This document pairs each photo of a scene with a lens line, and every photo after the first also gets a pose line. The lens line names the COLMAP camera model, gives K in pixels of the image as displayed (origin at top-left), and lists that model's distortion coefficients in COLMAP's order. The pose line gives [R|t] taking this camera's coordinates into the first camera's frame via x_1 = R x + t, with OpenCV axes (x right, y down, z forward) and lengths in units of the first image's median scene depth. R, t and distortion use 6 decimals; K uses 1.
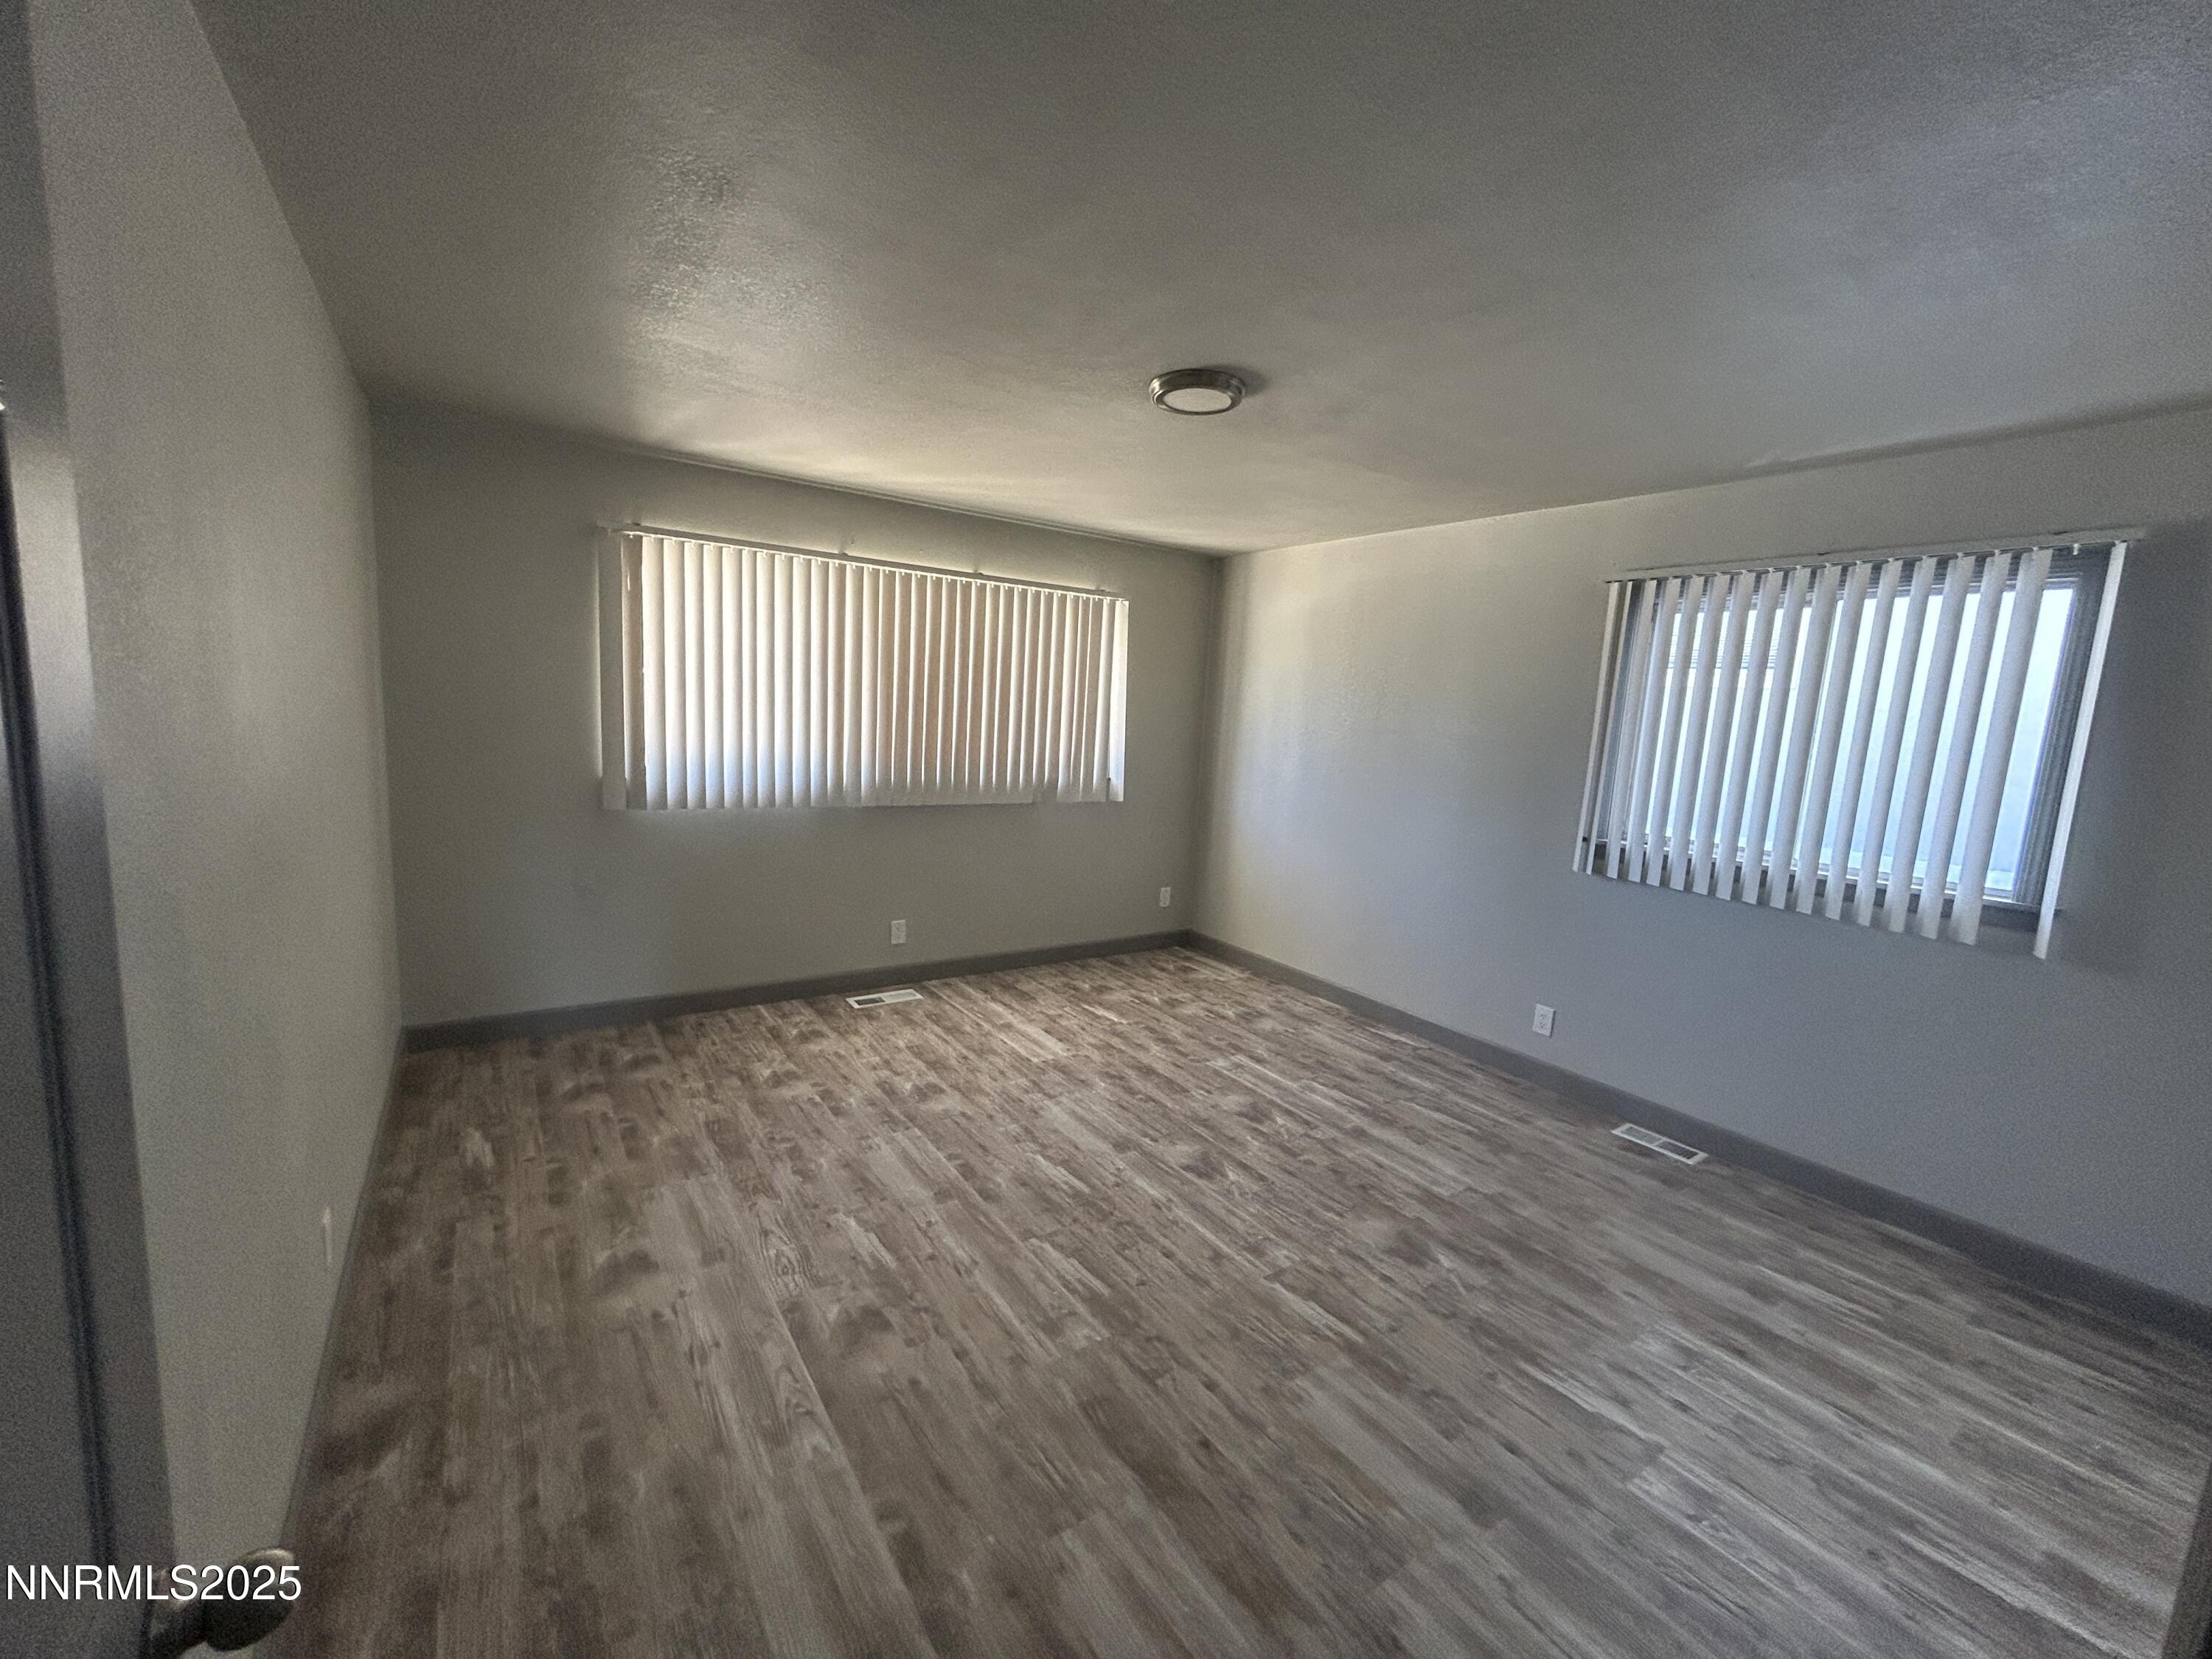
lens RADIAL K [[894.8, 0, 1106.0], [0, 894.8, 829.5], [0, 0, 1]] dist [-0.003136, 0.006211]
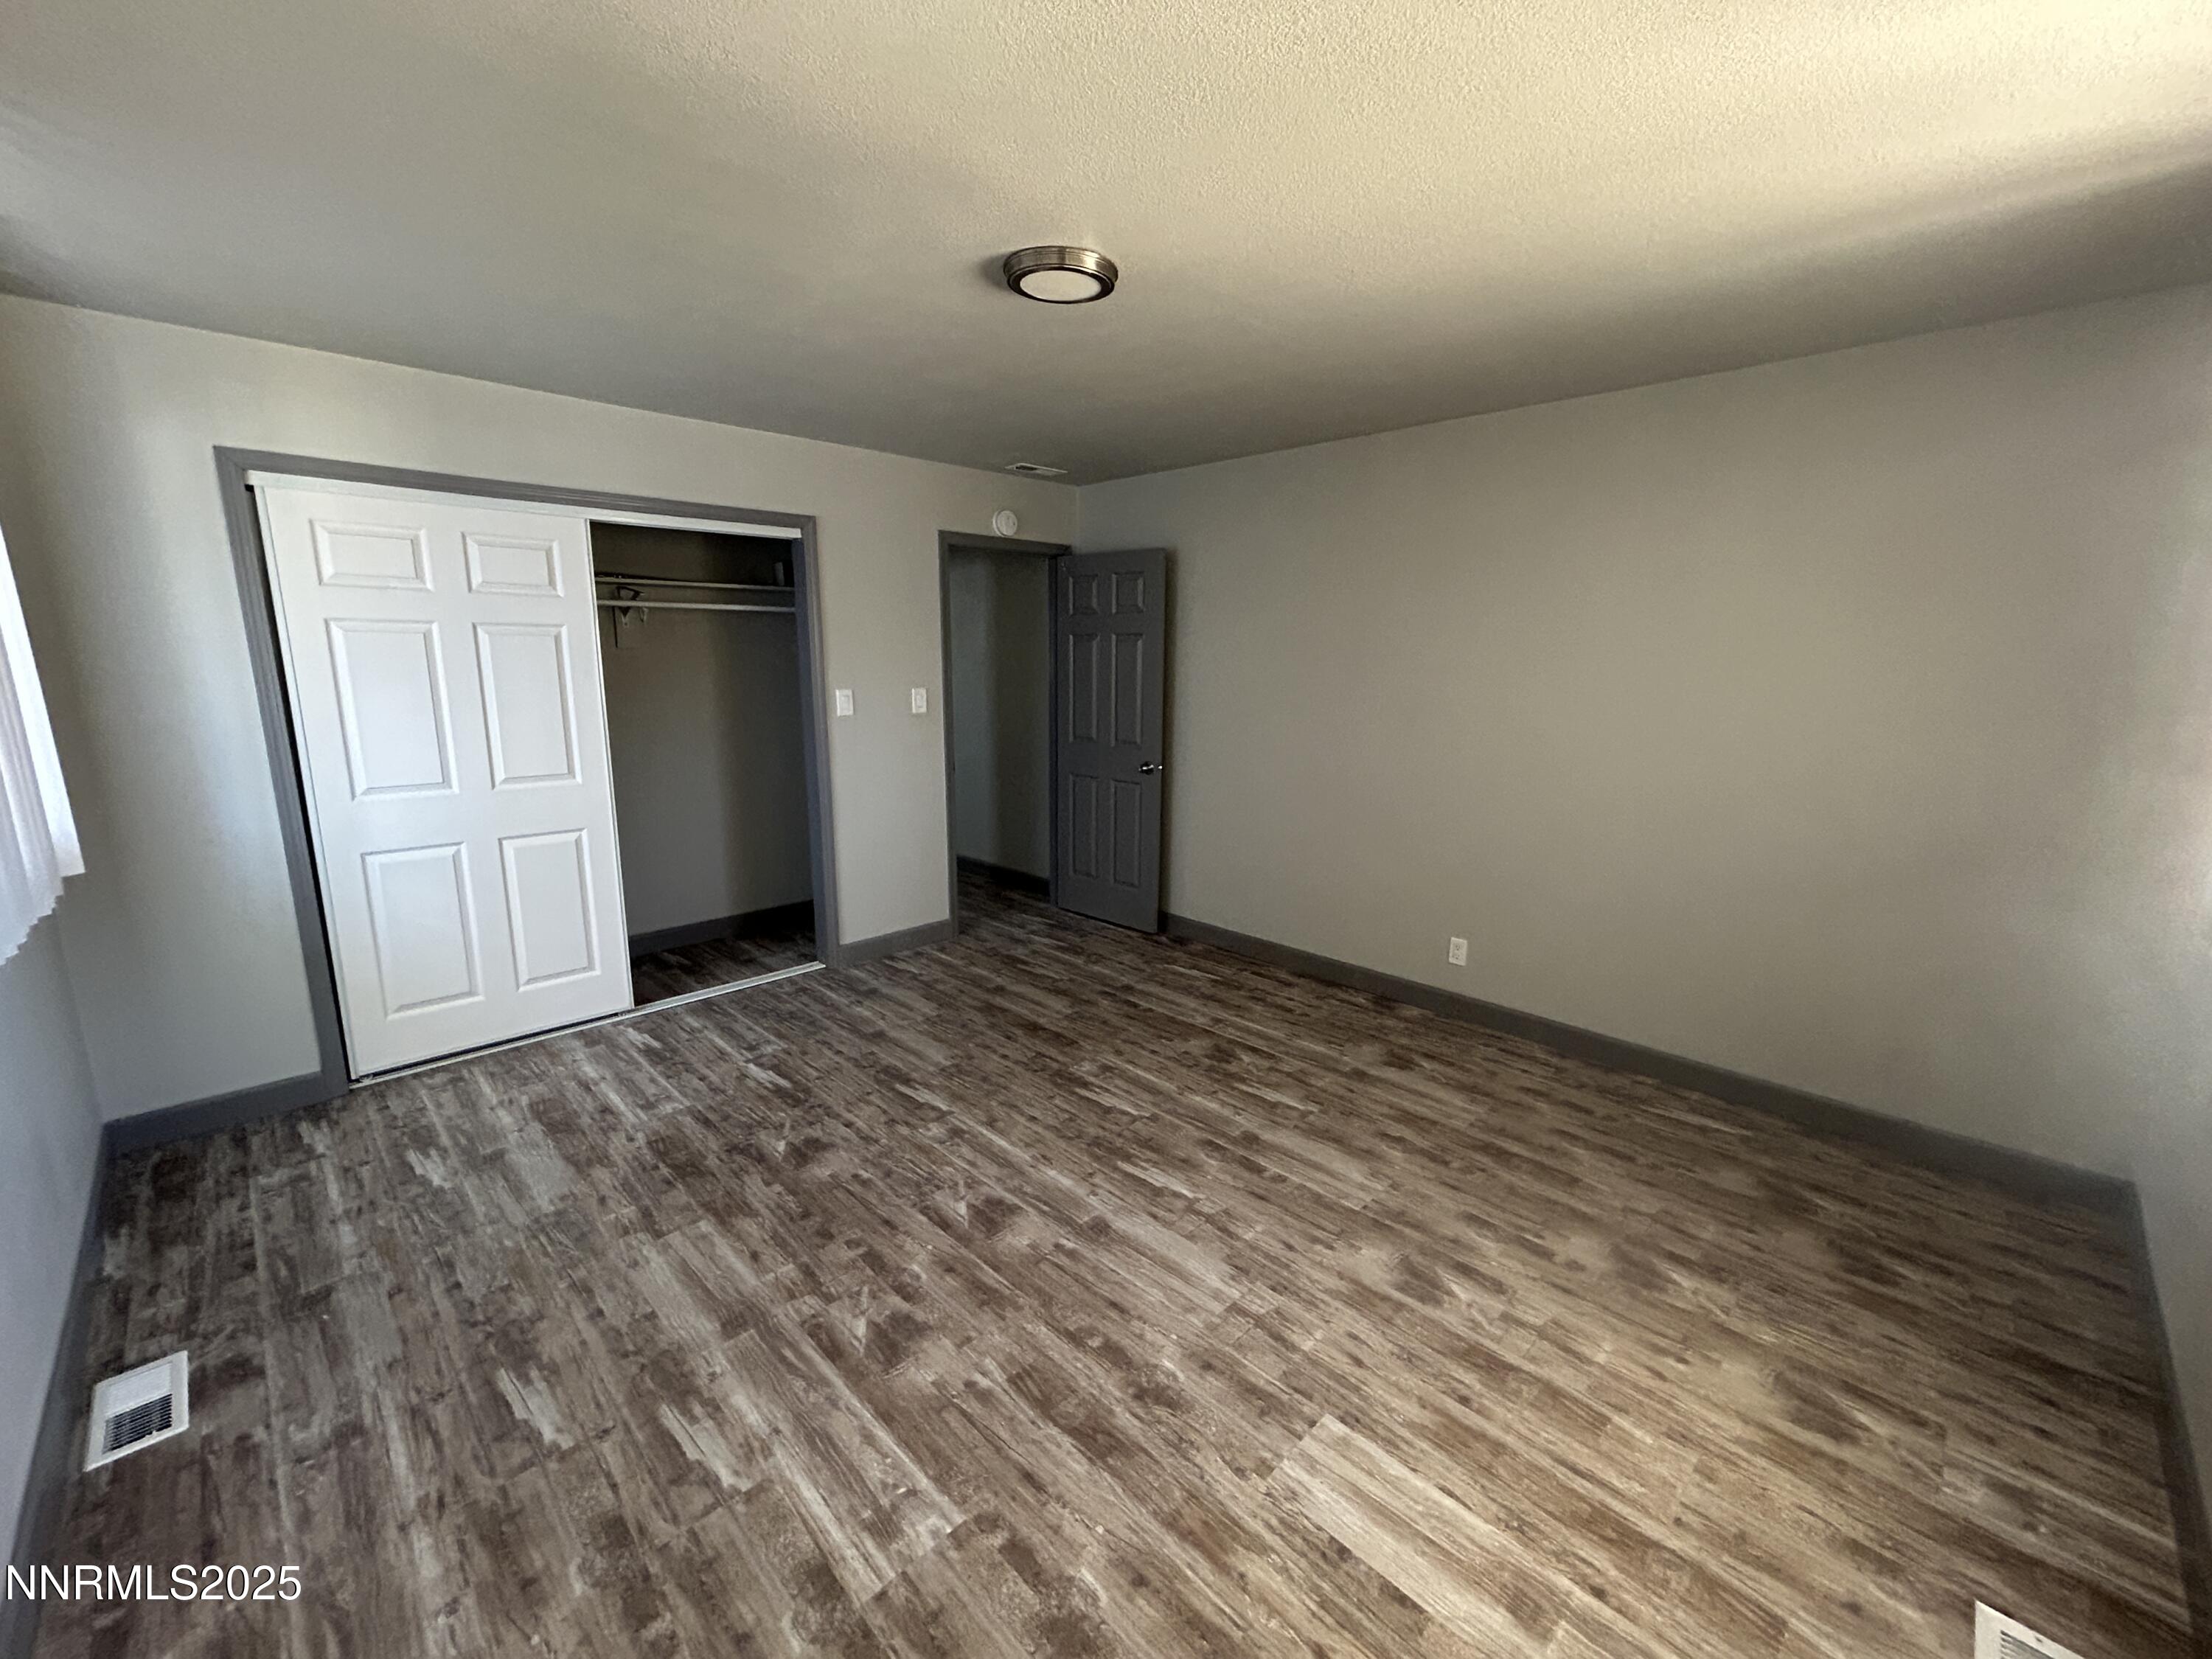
lens RADIAL K [[894.8, 0, 1106.0], [0, 894.8, 829.5], [0, 0, 1]] dist [-0.003136, 0.006211]
pose [[-0.982305, -0.027757, -0.185220, 0.175109], [-0.087002, 0.943404, 0.320031, -0.234716], [0.165854, 0.330482, -0.929125, 1.705129]]
